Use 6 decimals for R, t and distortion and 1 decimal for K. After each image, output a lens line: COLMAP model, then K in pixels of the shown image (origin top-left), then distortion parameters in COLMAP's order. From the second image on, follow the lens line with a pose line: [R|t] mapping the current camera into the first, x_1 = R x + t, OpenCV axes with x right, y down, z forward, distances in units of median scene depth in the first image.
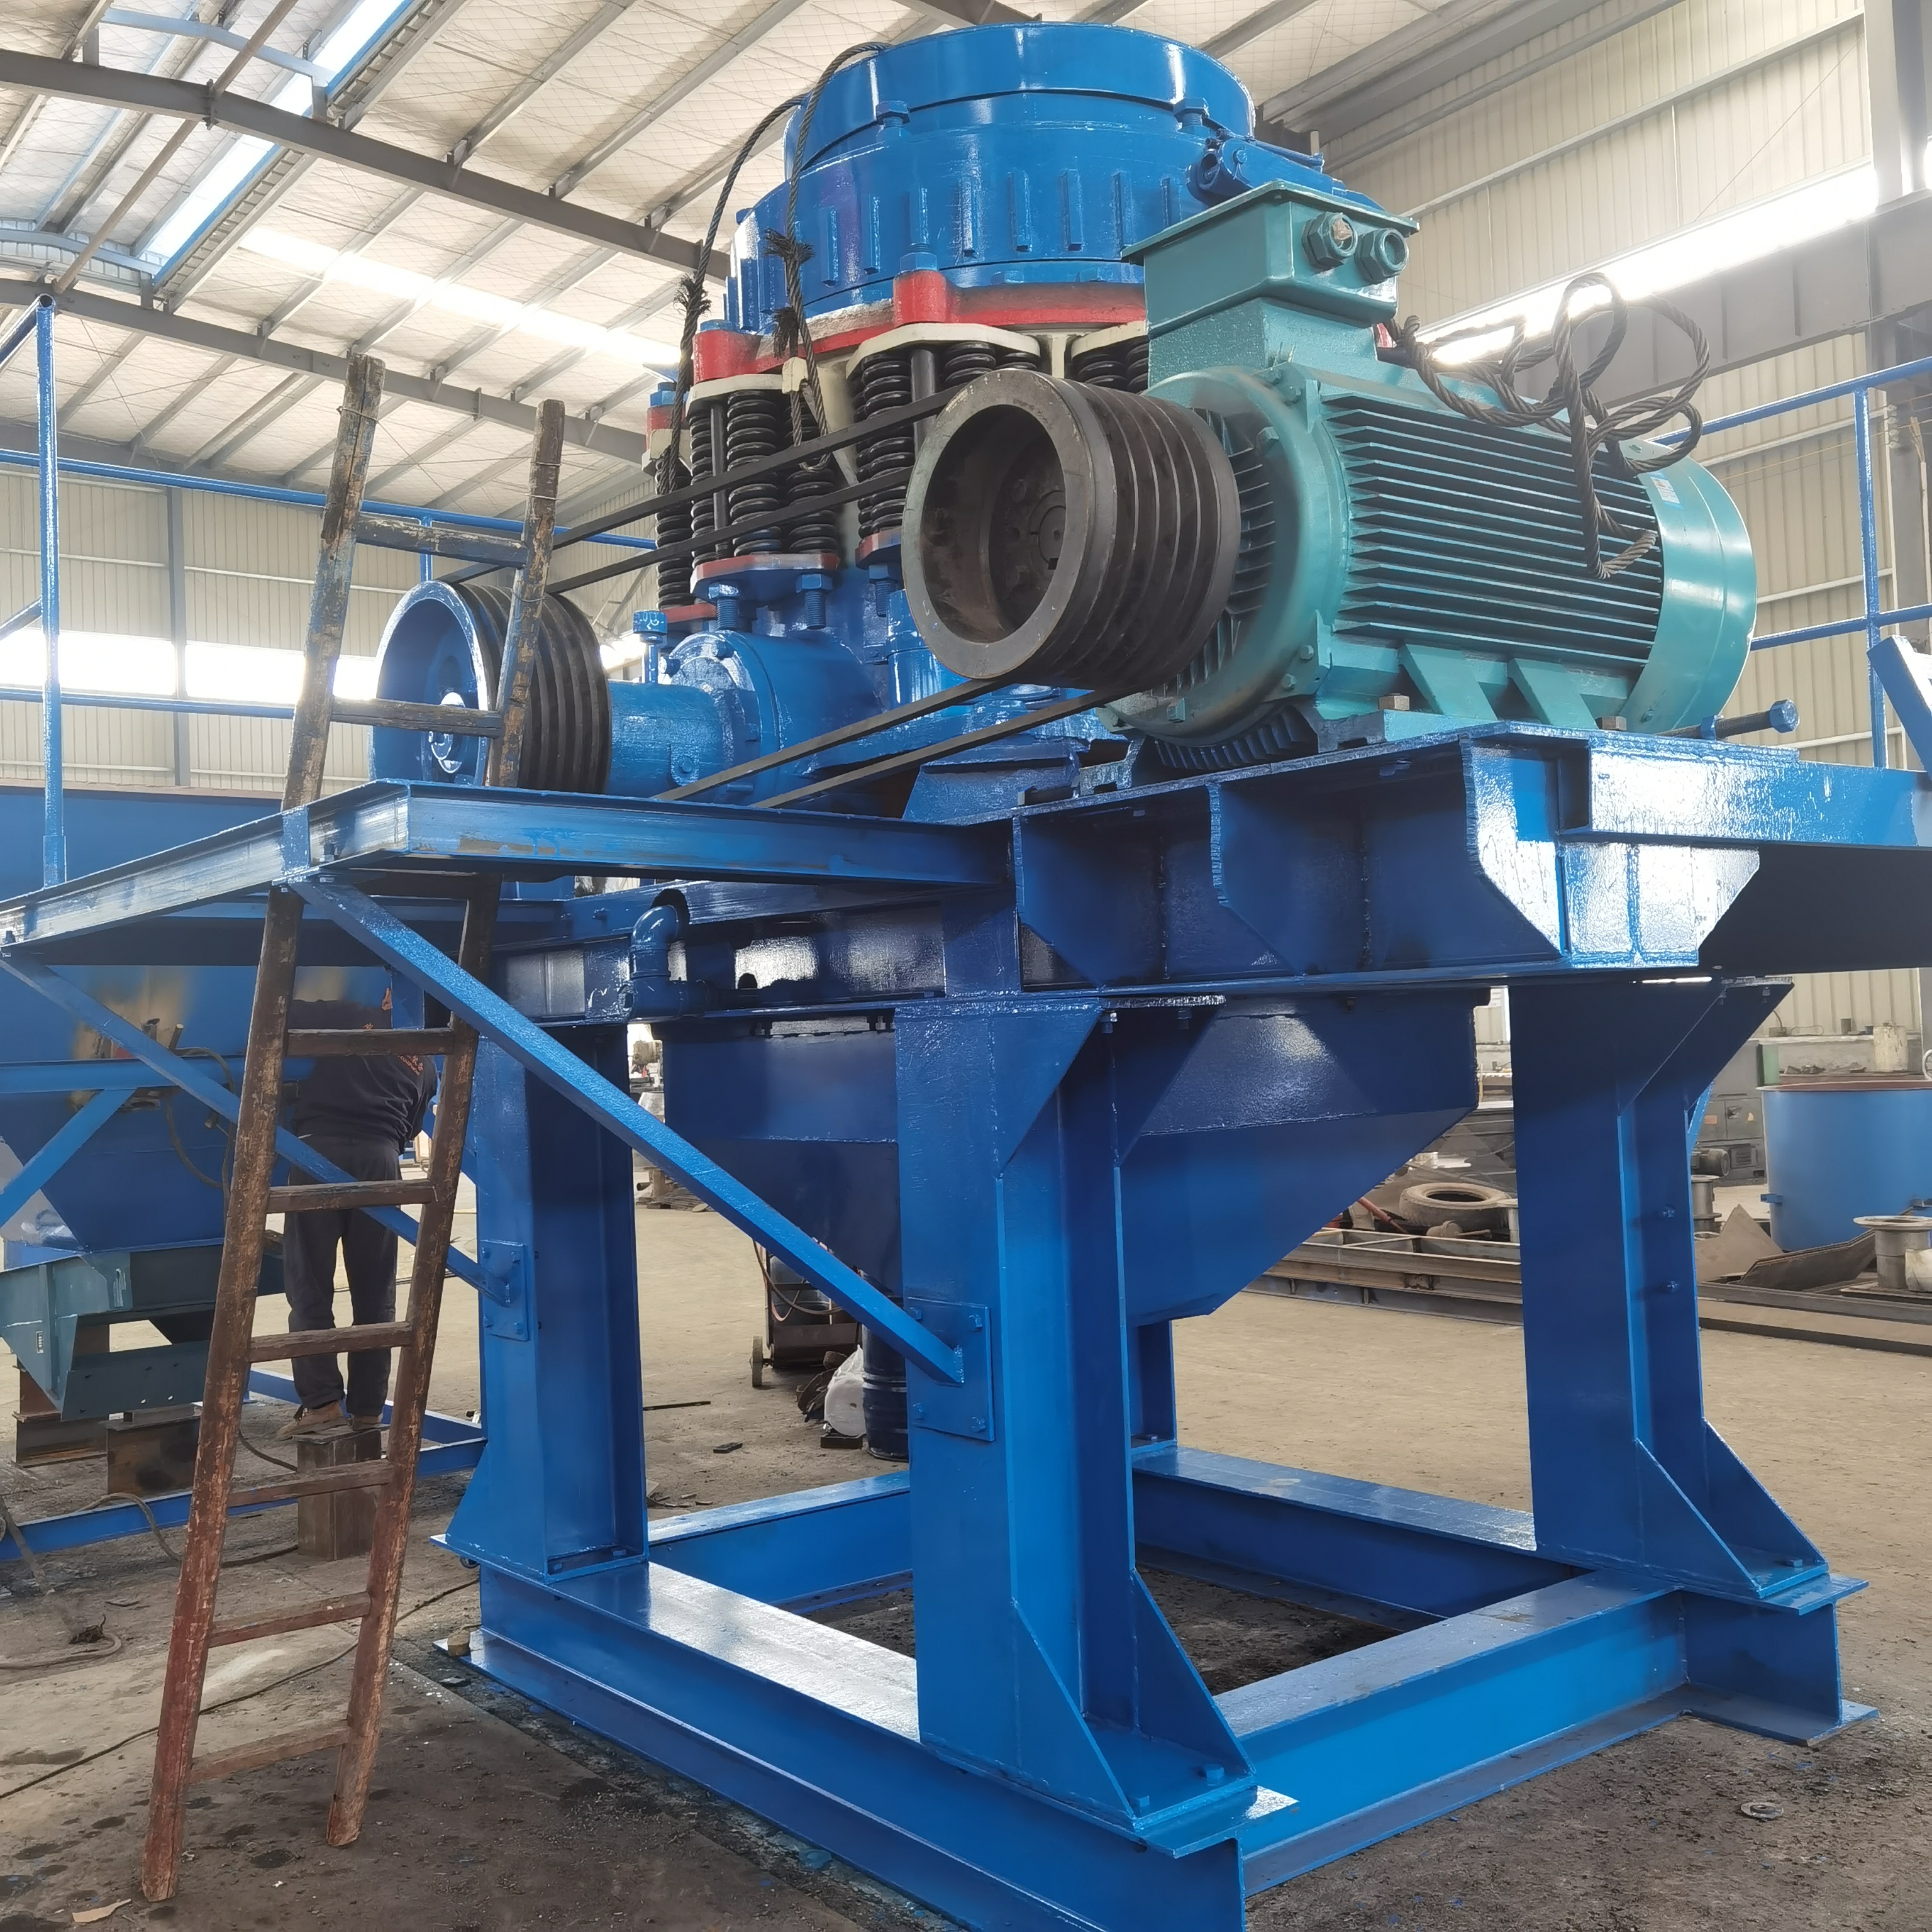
lens RADIAL K [[2036.1, 0, 972.3], [0, 2036.1, 970.9], [0, 0, 1]] dist [-0.001788, 0.000000]
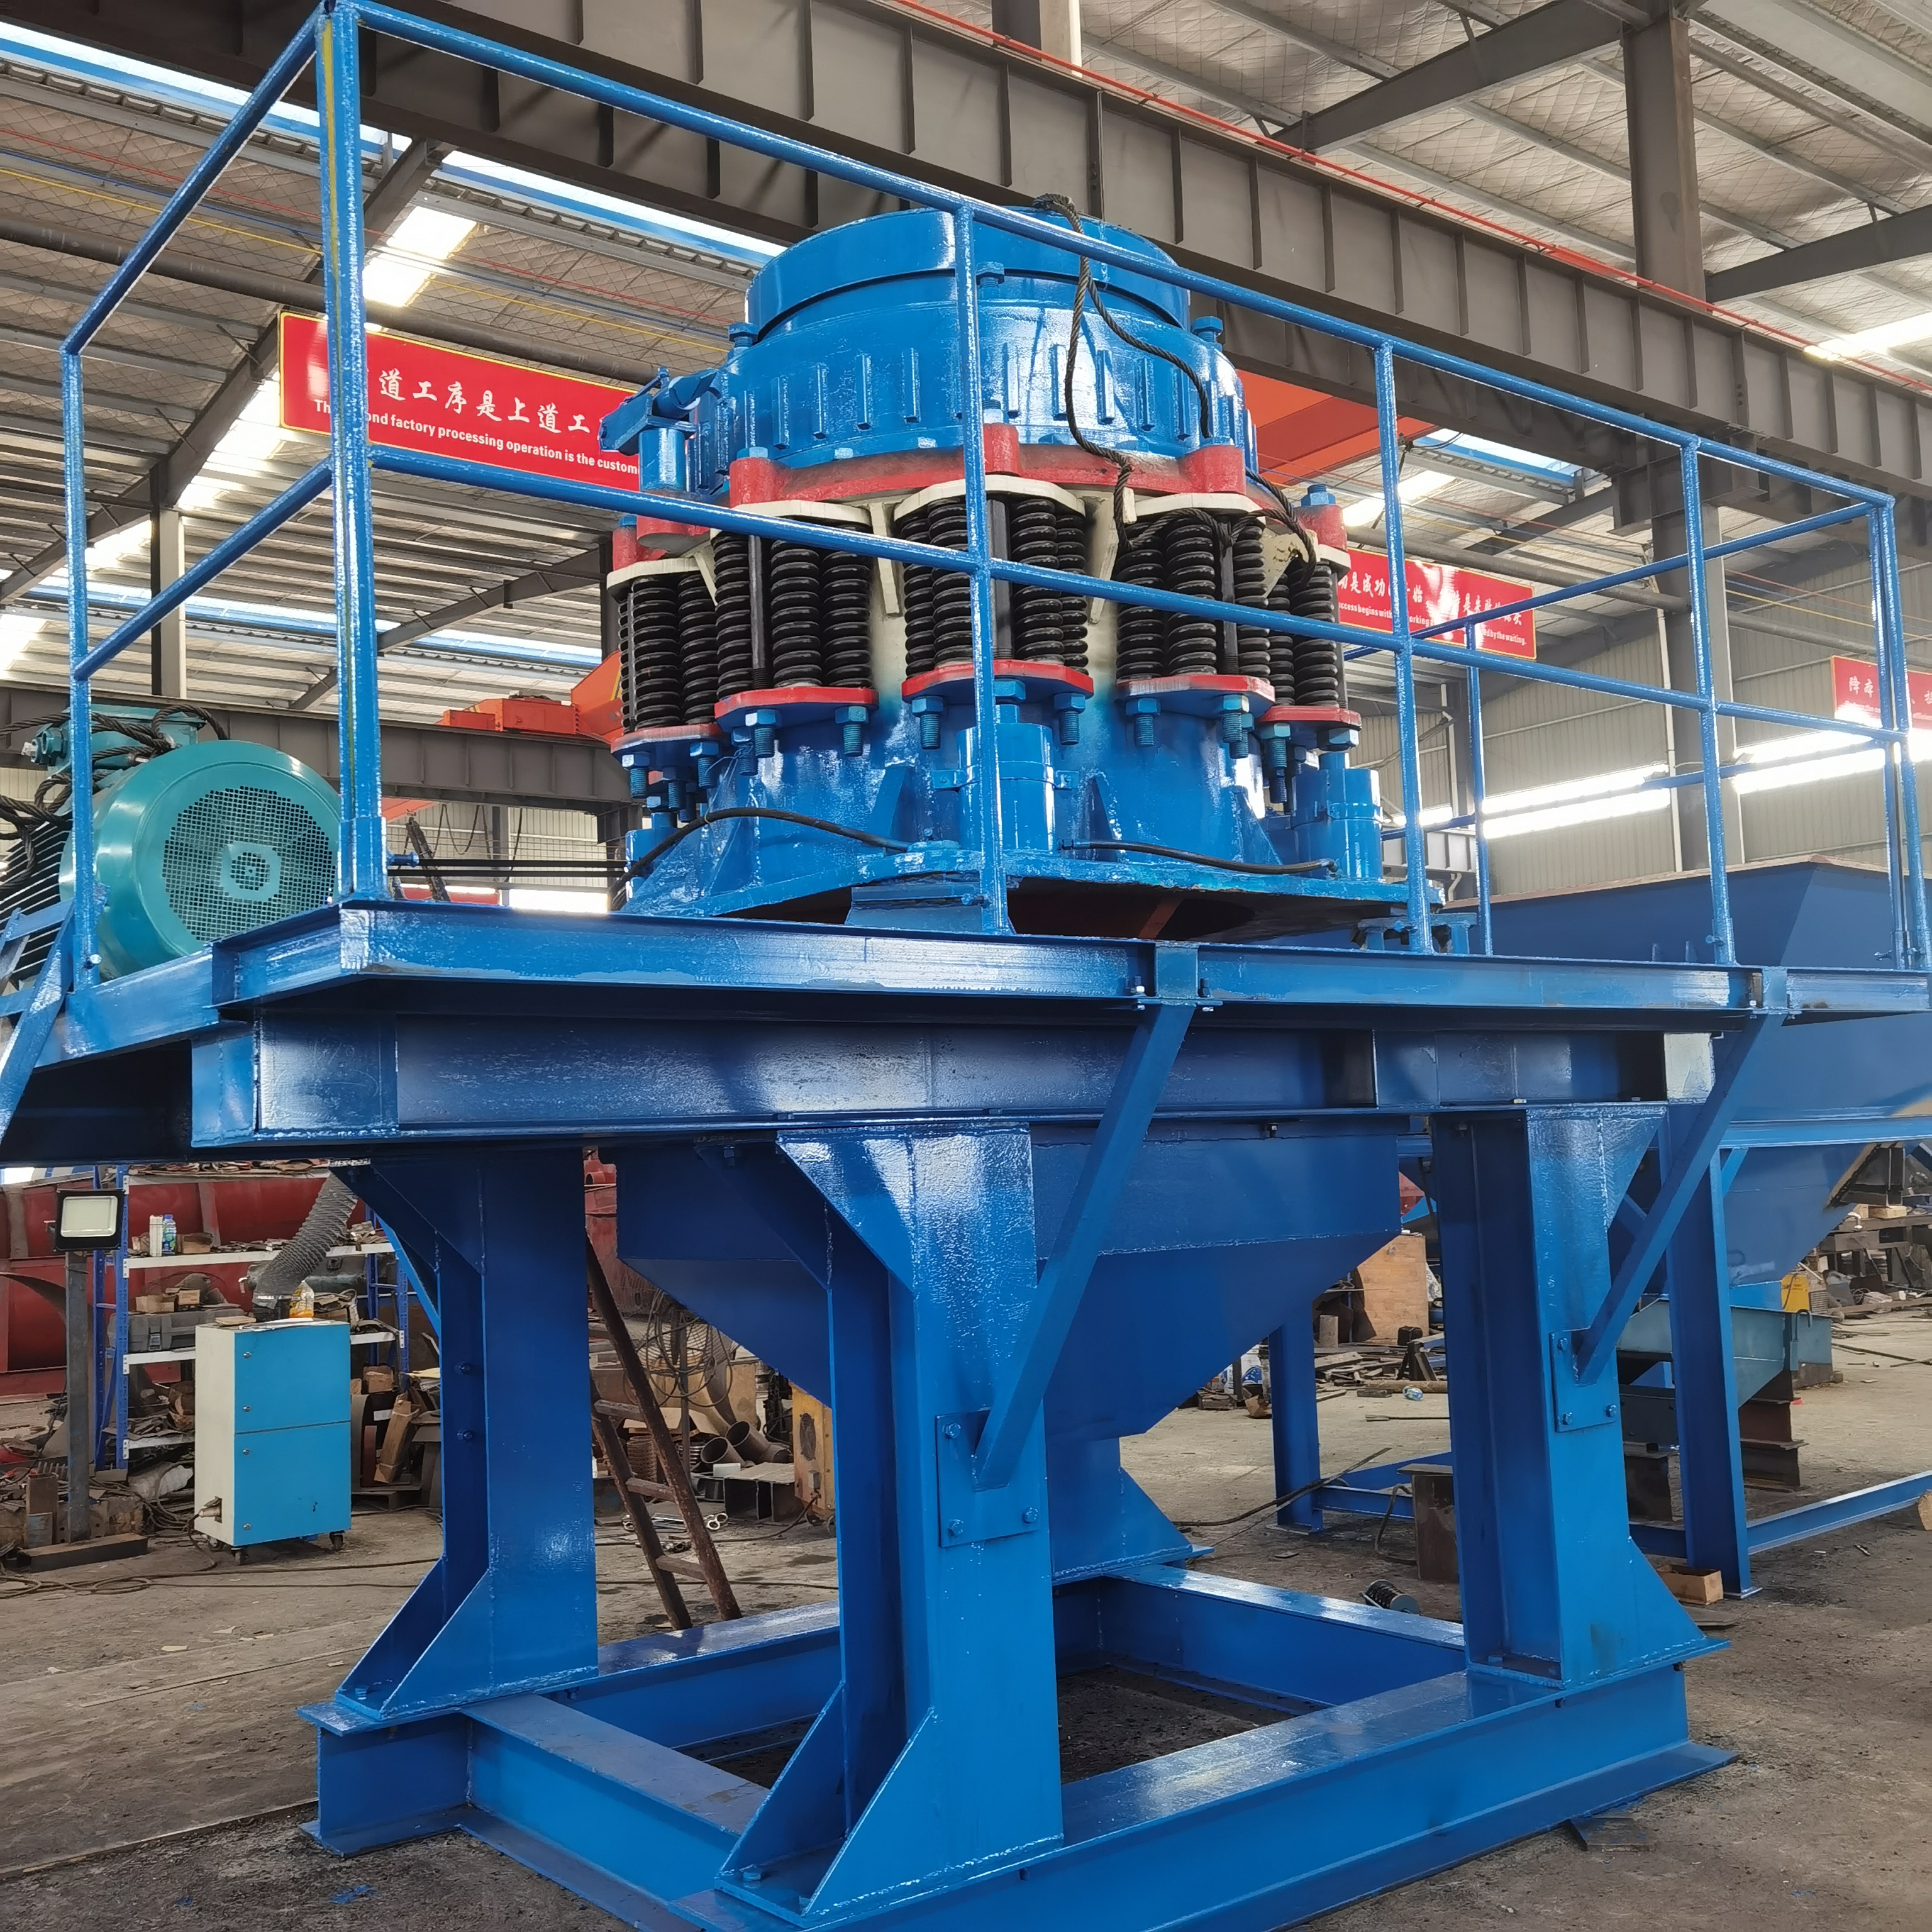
lens RADIAL K [[2036.1, 0, 968.5], [0, 2036.1, 963.4], [0, 0, 1]] dist [-0.001788, 0.000000]
pose [[0.006954, -0.049269, -0.998761, 2.088354], [0.064985, 0.996696, -0.048715, -0.035310], [0.997862, -0.064565, 0.010133, 1.891046]]
